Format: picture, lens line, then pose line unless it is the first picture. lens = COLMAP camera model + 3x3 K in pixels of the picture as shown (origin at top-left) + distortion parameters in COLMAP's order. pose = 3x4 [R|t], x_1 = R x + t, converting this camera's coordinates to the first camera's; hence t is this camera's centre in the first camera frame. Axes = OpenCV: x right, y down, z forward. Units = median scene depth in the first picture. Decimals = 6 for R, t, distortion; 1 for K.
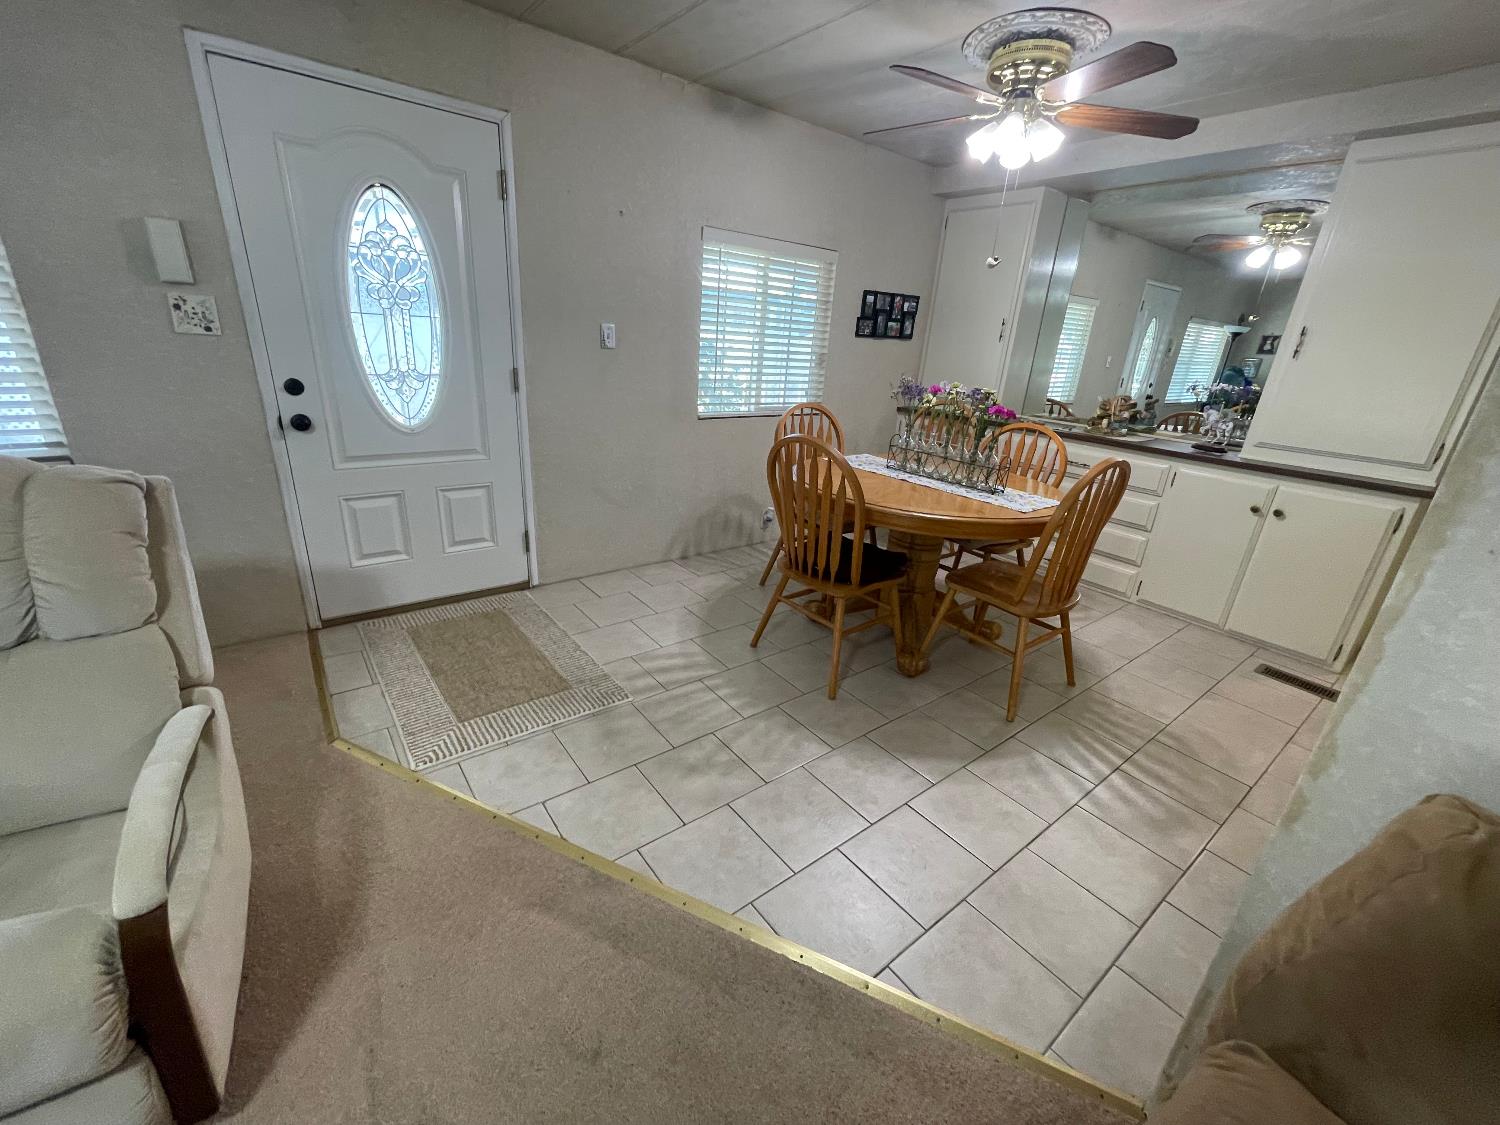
lens RADIAL K [[608.3, 0, 740.6], [0, 608.3, 565.0], [0, 0, 1]] dist [-0.007533, -0.000678]
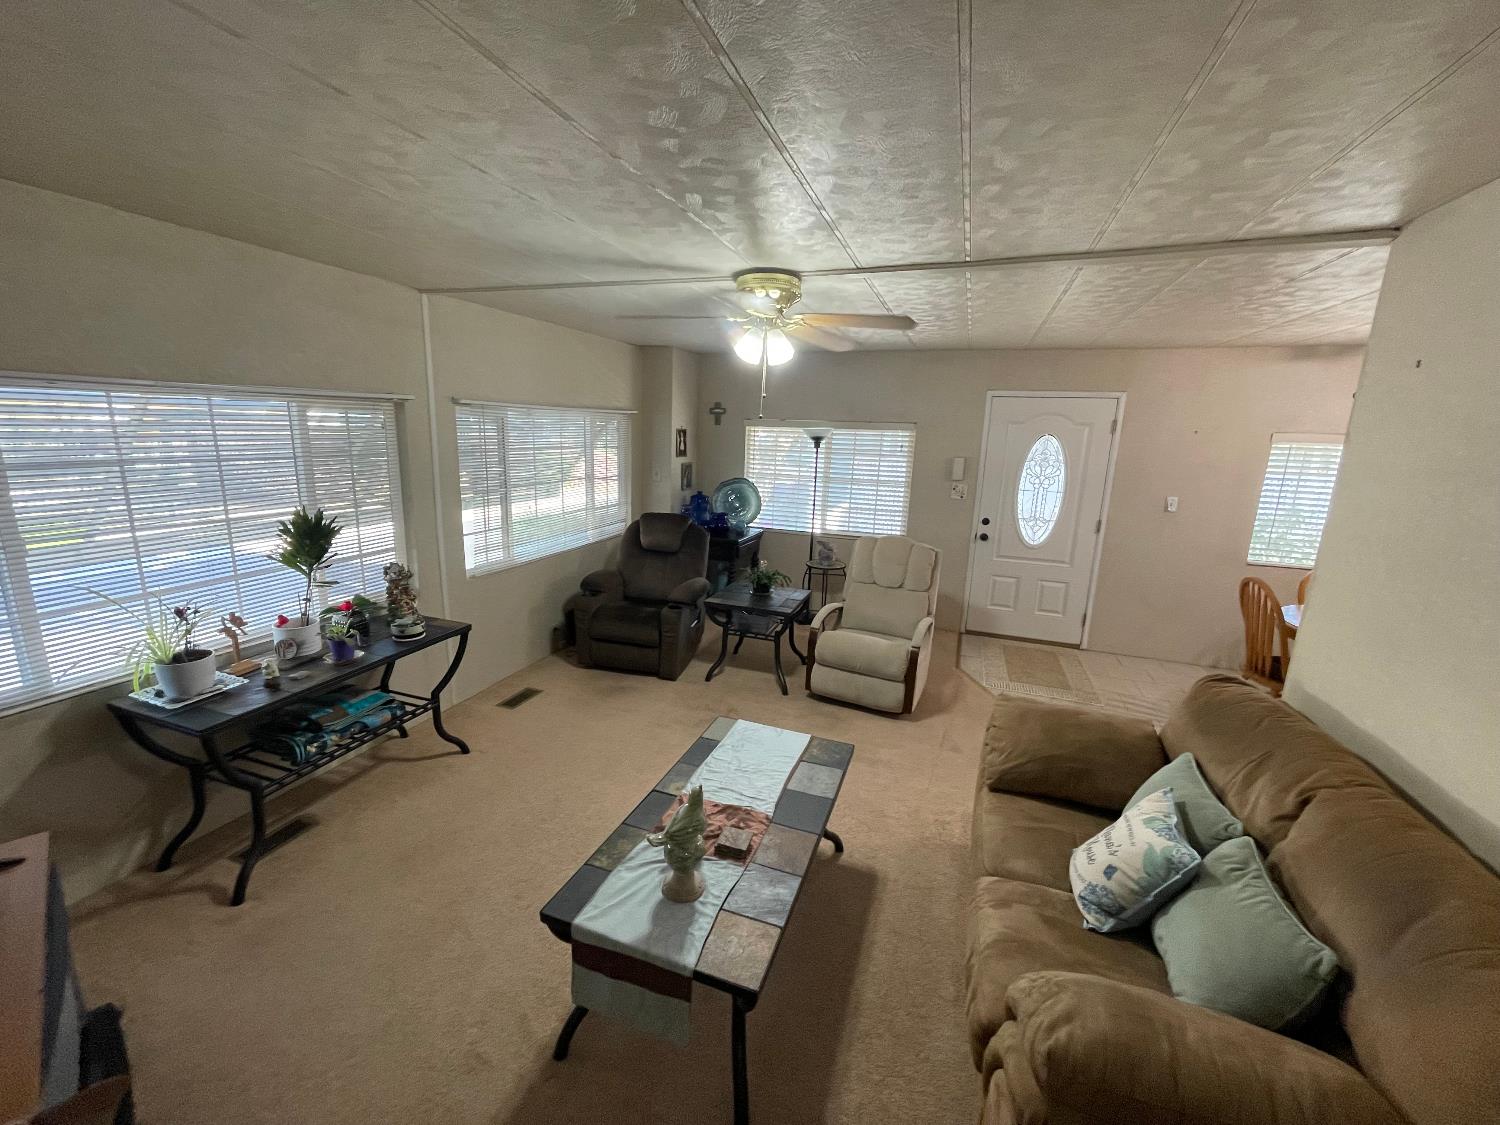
lens RADIAL K [[608.3, 0, 744.7], [0, 608.3, 560.1], [0, 0, 1]] dist [-0.007533, -0.000678]
pose [[0.538573, 0.134933, -0.831705, 0.599596], [-0.298727, 0.953552, -0.038741, 0.174545], [0.787846, 0.269318, 0.553865, -0.813744]]
